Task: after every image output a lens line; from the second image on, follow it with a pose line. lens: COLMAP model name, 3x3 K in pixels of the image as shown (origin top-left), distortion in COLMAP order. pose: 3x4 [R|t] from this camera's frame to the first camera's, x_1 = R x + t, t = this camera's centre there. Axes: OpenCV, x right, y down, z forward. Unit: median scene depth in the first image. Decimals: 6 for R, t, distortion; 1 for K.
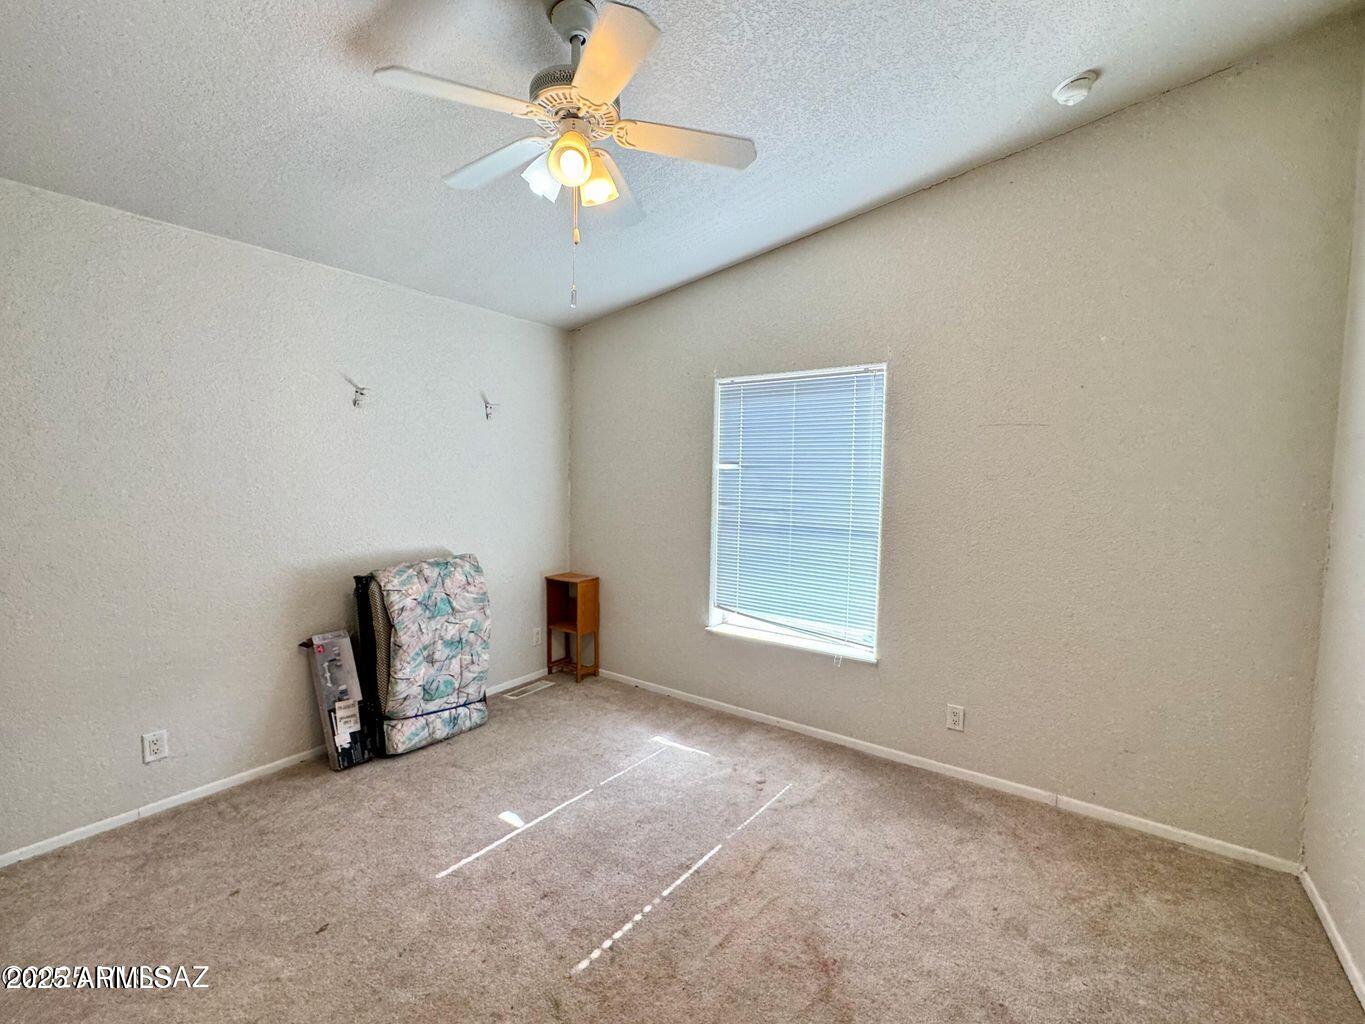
lens RADIAL K [[588.3, 0, 686.4], [0, 588.3, 510.8], [0, 0, 1]] dist [0.003085, 0.000278]
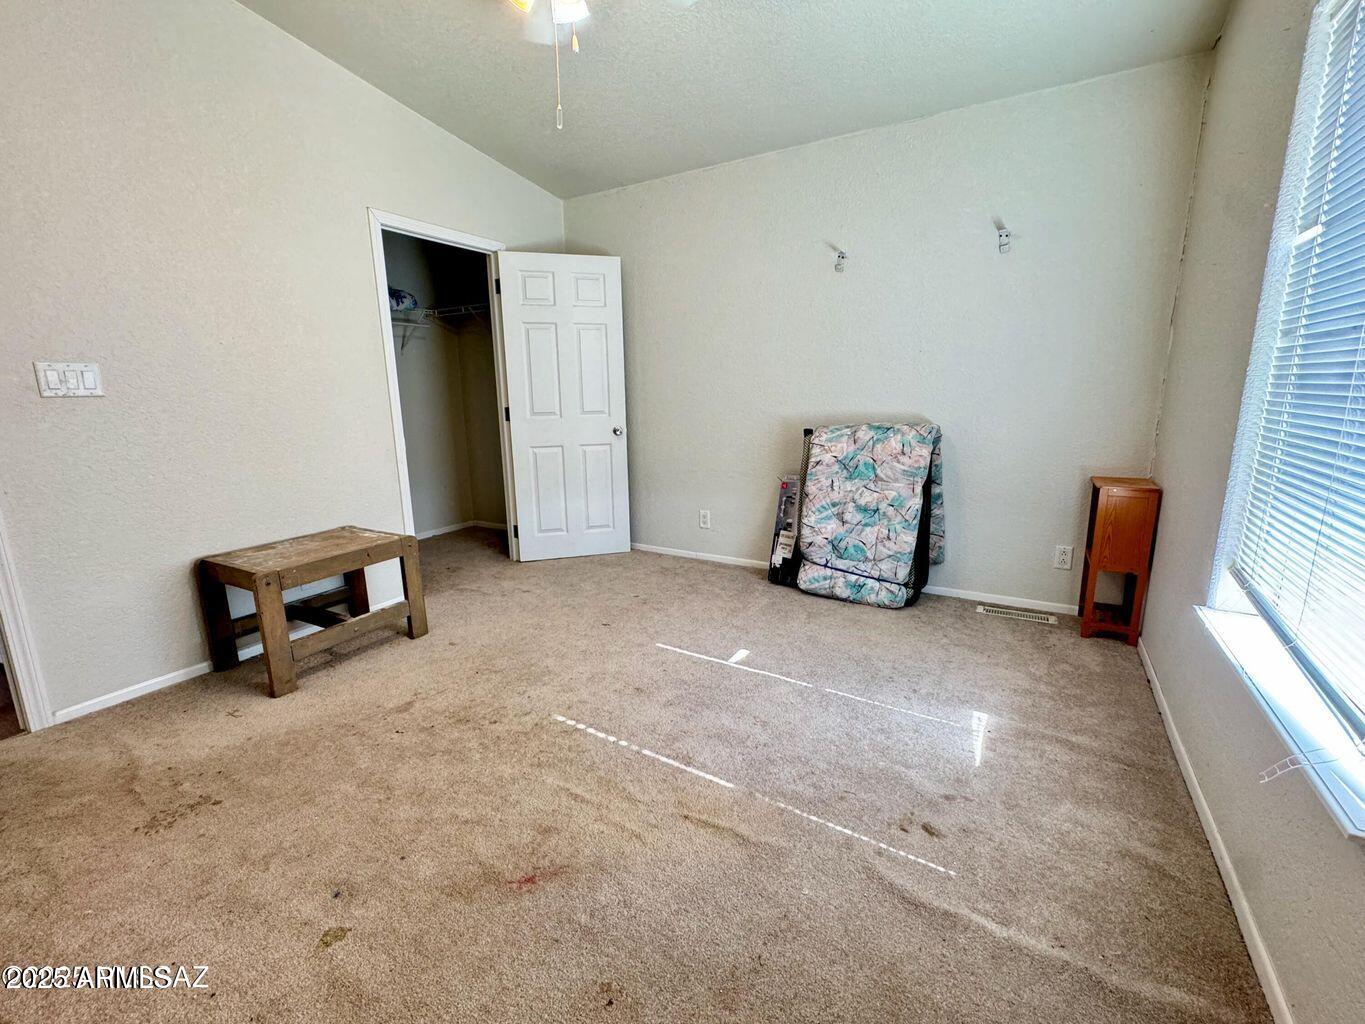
lens RADIAL K [[588.3, 0, 683.8], [0, 588.3, 509.5], [0, 0, 1]] dist [0.003085, 0.000278]
pose [[0.080429, 0.185142, -0.979415, 0.536940], [-0.045608, 0.982253, 0.181933, 0.064597], [0.995716, 0.030037, 0.087446, 0.638008]]
